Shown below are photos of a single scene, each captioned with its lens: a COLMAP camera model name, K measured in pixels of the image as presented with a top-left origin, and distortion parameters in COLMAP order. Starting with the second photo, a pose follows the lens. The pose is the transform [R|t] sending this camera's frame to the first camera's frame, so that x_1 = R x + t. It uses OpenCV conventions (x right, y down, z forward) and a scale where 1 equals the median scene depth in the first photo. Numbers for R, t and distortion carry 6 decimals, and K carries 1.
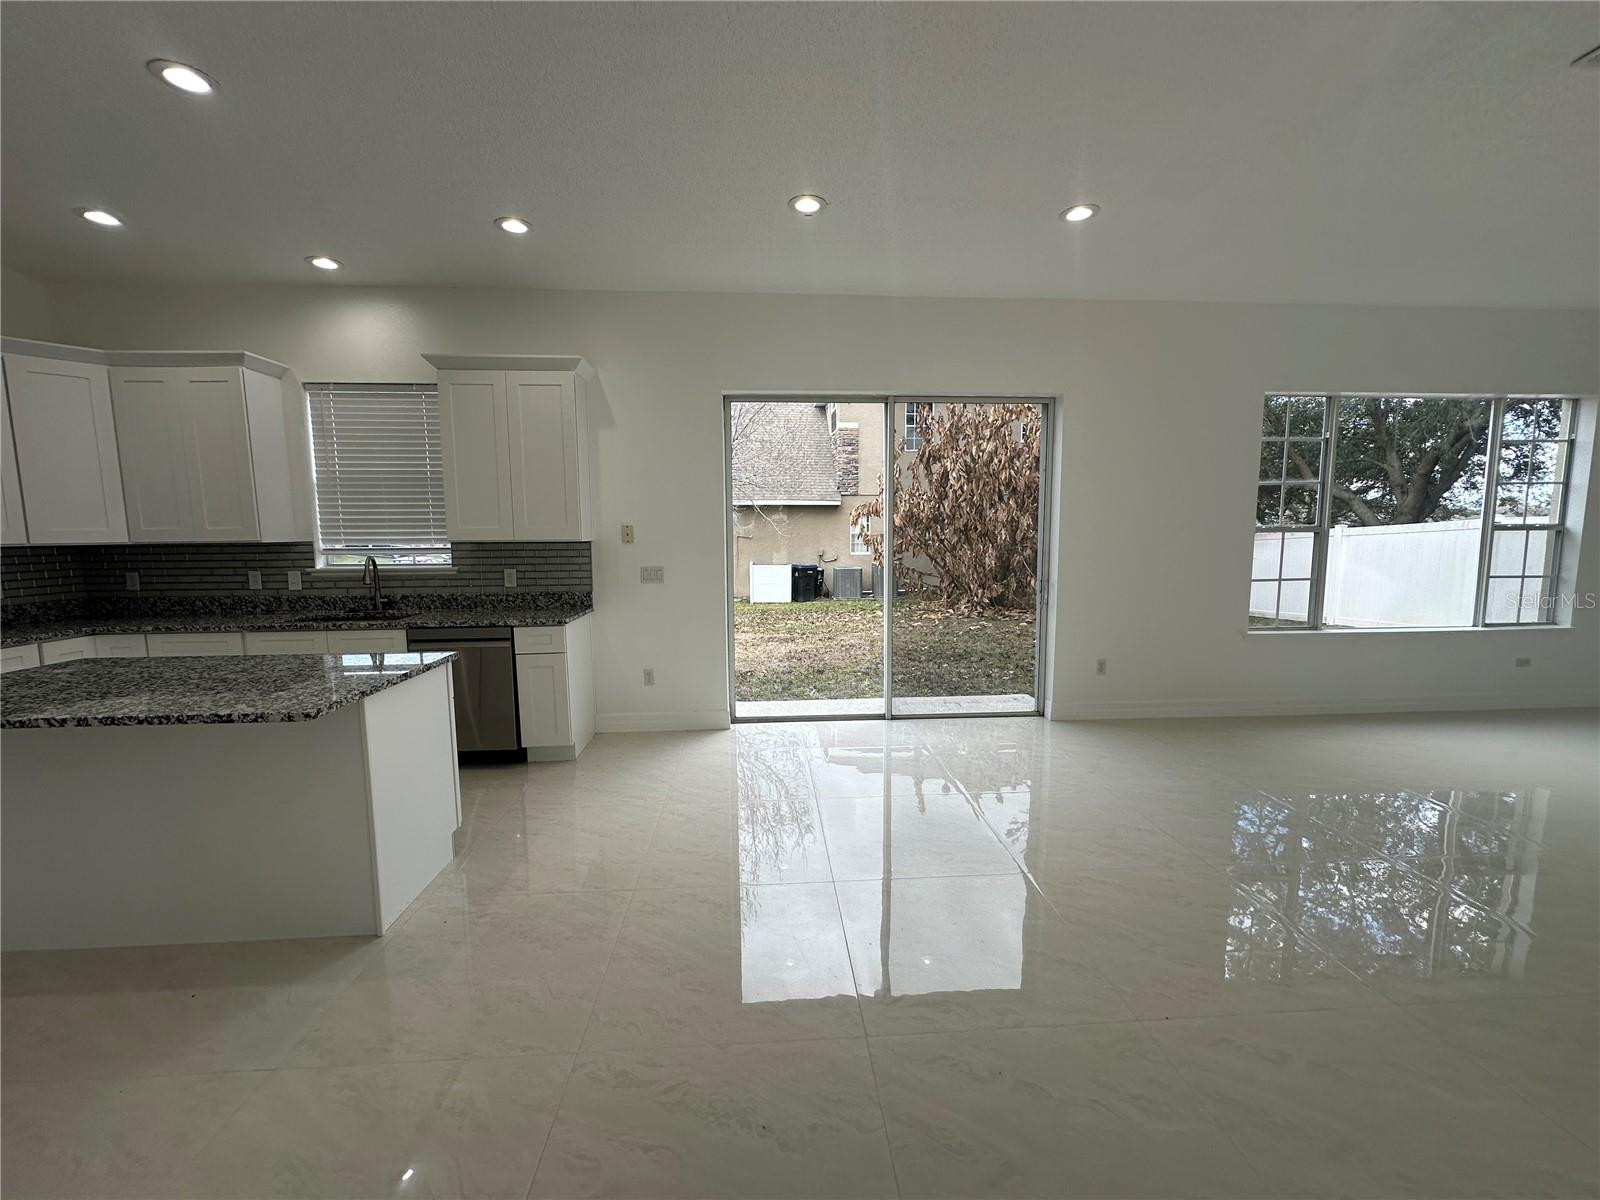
lens RADIAL K [[638.4, 0, 801.2], [0, 638.4, 599.2], [0, 0, 1]] dist [-0.005031, 0.000648]
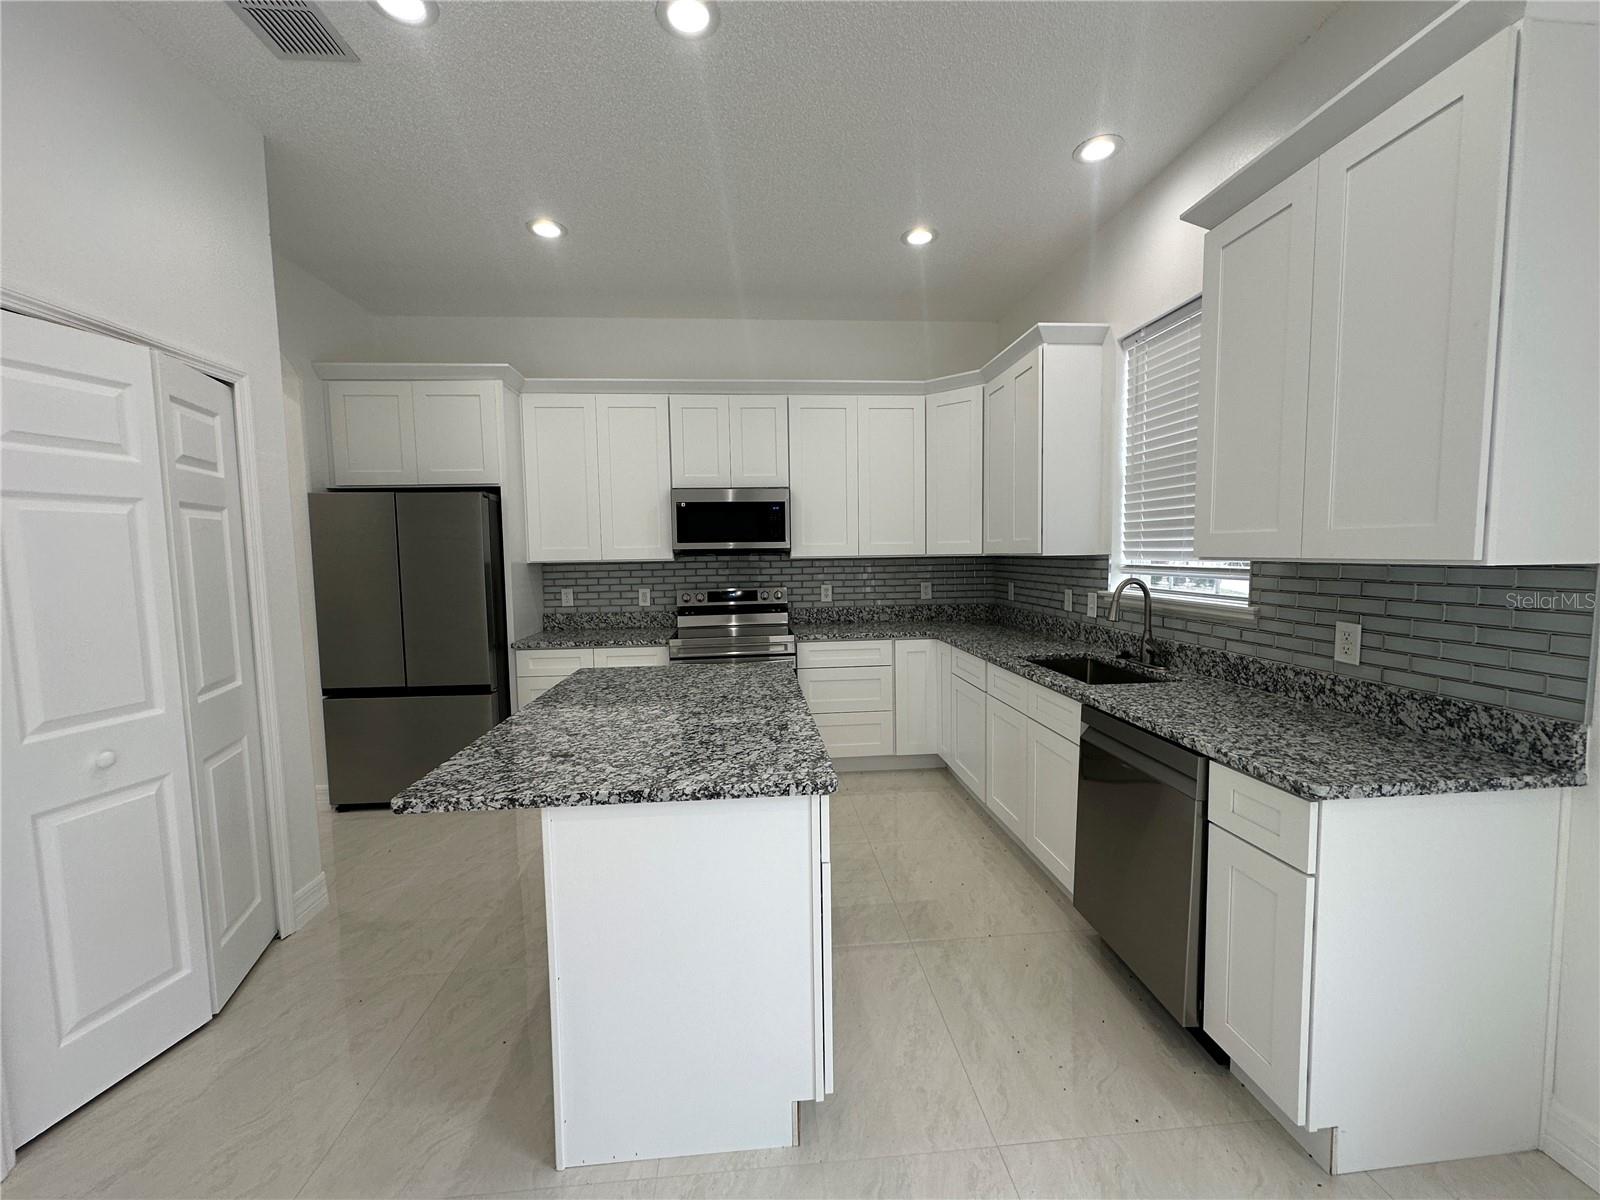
lens RADIAL K [[638.4, 0, 801.2], [0, 638.4, 599.2], [0, 0, 1]] dist [-0.005031, 0.000648]
pose [[0.025089, 0.081306, -0.996373, -0.031472], [-0.093147, 0.992541, 0.078648, -0.063488], [0.995336, 0.090836, 0.032475, 0.615404]]
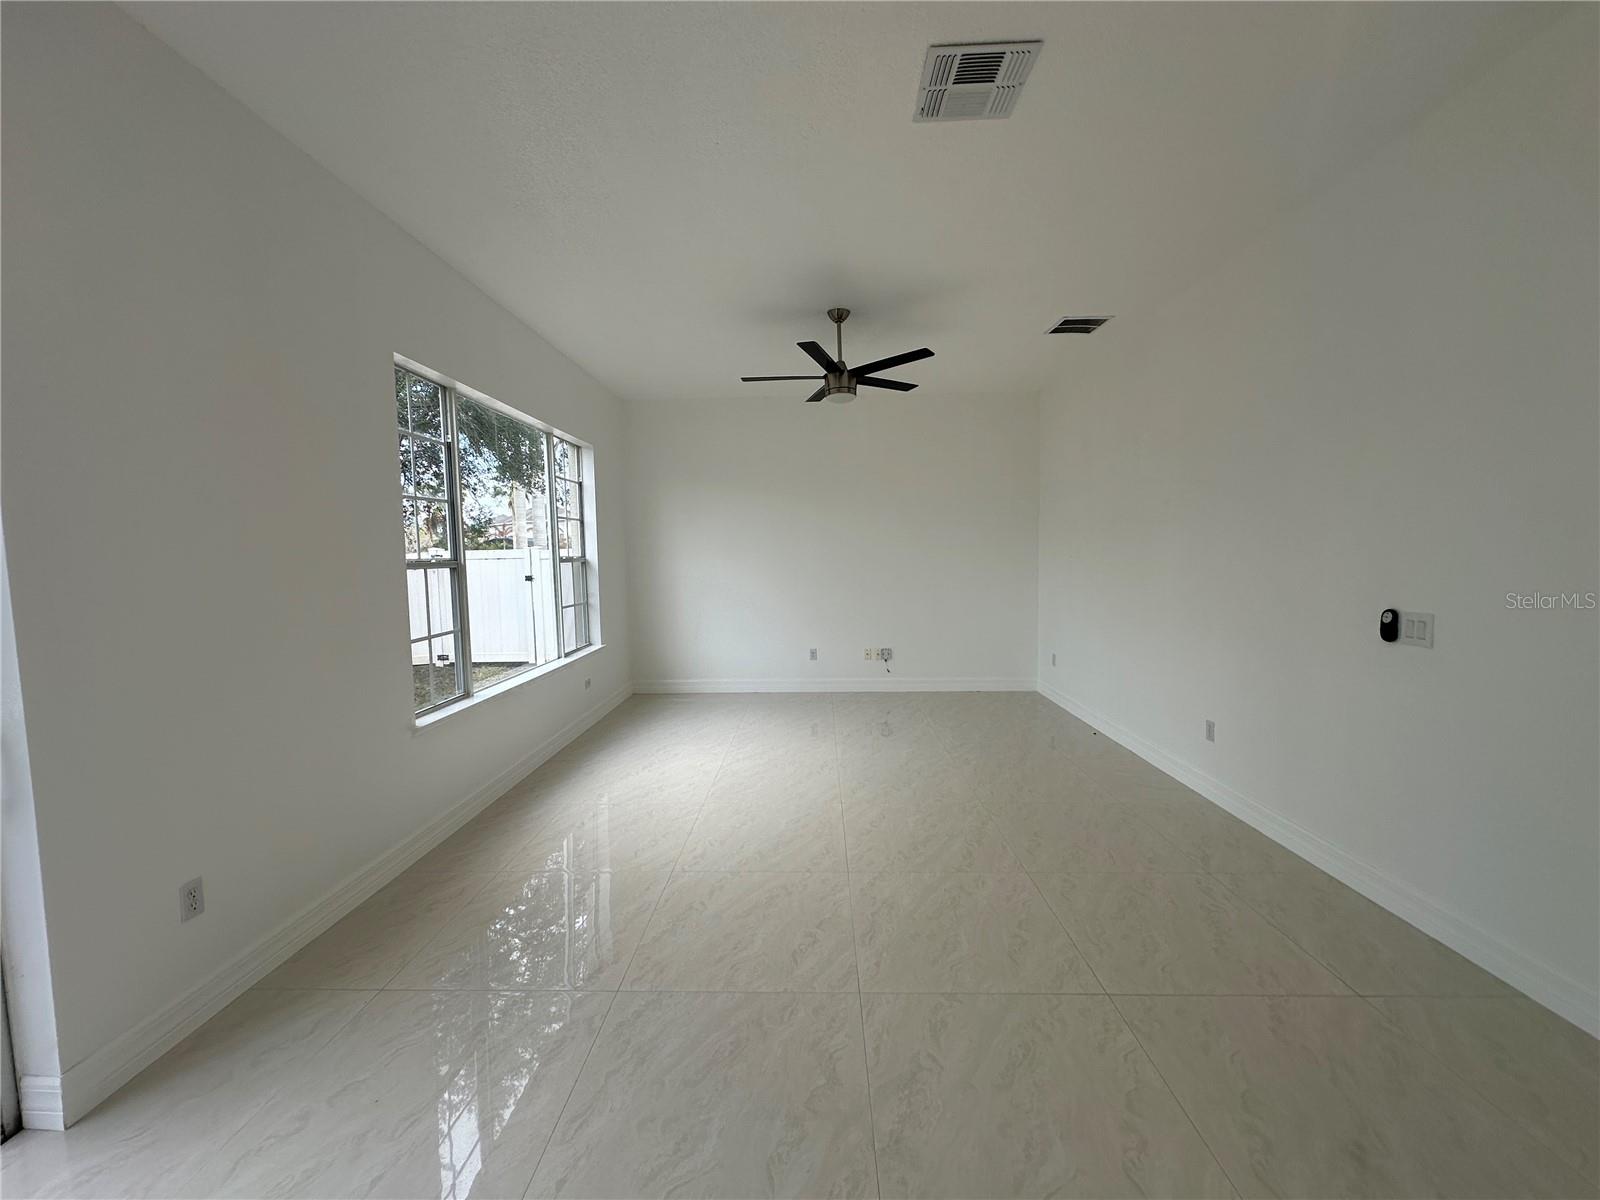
lens RADIAL K [[638.4, 0, 801.2], [0, 638.4, 599.2], [0, 0, 1]] dist [-0.005031, 0.000648]
pose [[0.089200, -0.066360, 0.993801, 0.120003], [0.123248, 0.990845, 0.055101, -0.066738], [-0.988359, 0.117569, 0.096562, 0.596815]]
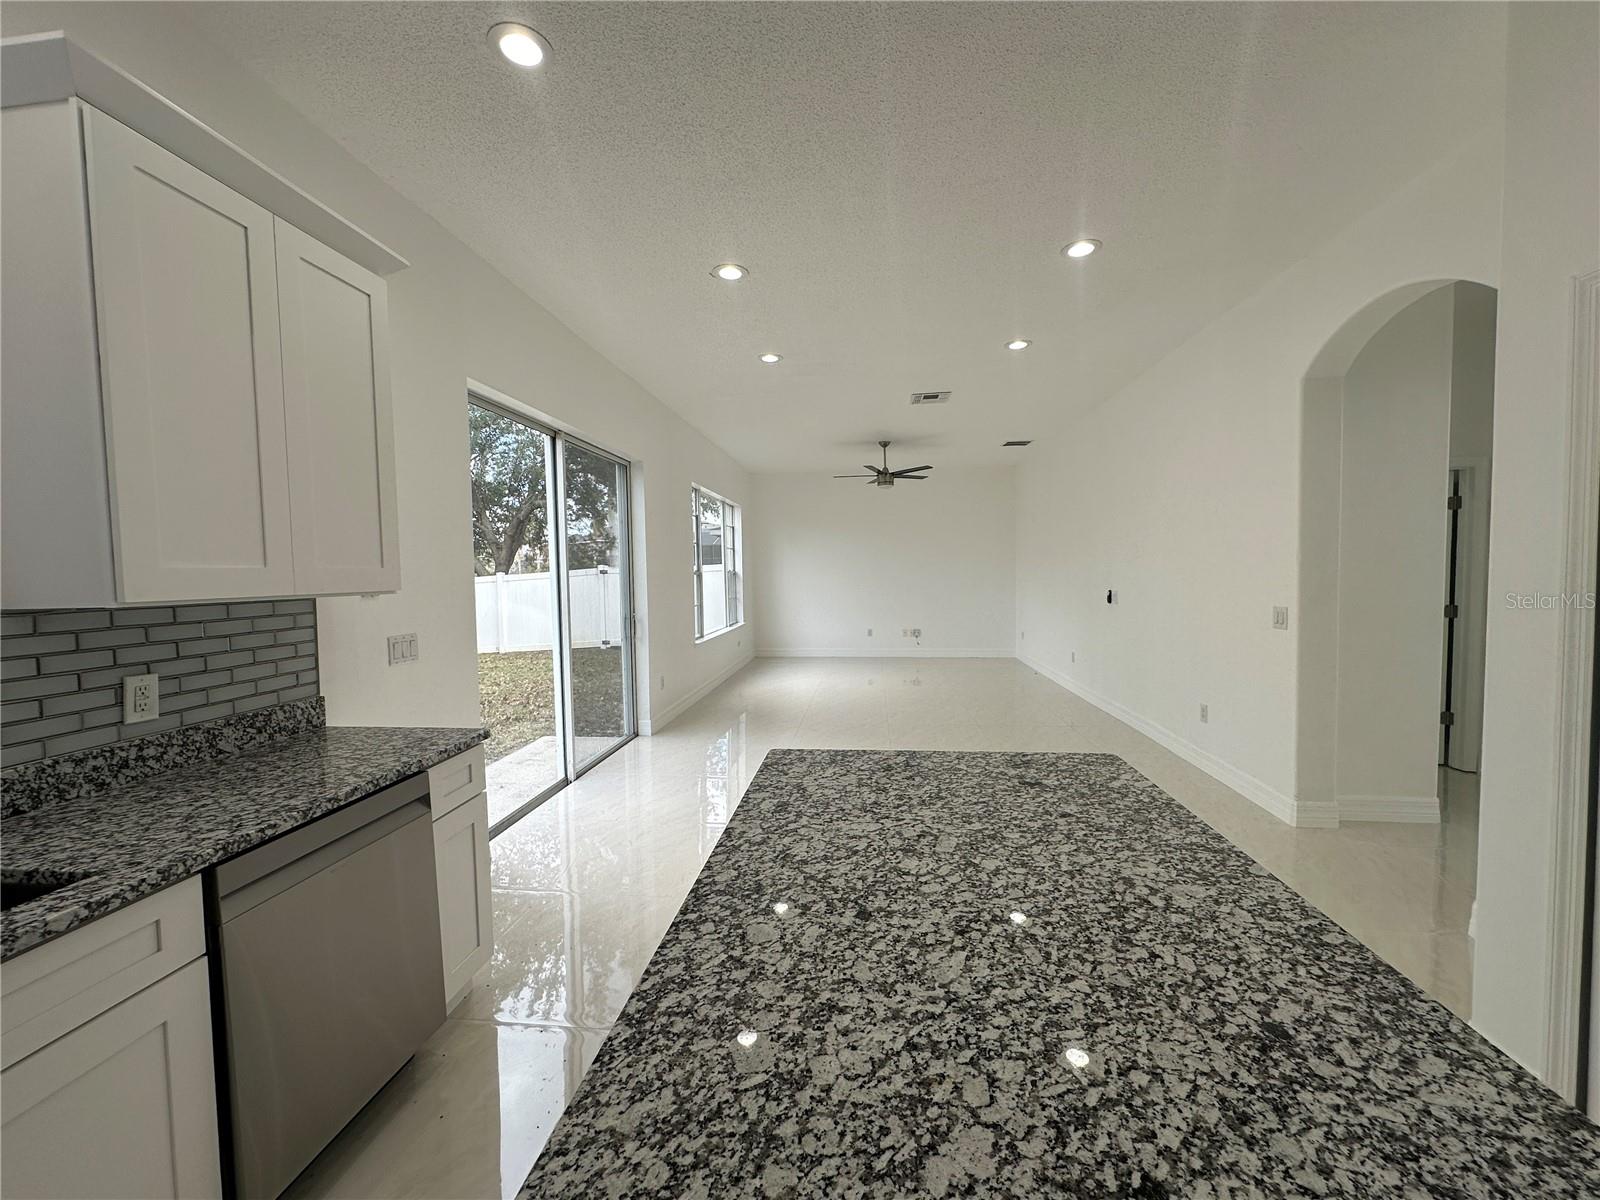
lens RADIAL K [[638.4, 0, 801.2], [0, 638.4, 599.2], [0, 0, 1]] dist [-0.005031, 0.000648]
pose [[0.172640, -0.041377, 0.984116, -0.769248], [0.122076, 0.992313, 0.020306, -0.052477], [-0.977391, 0.116632, 0.176364, 0.545756]]
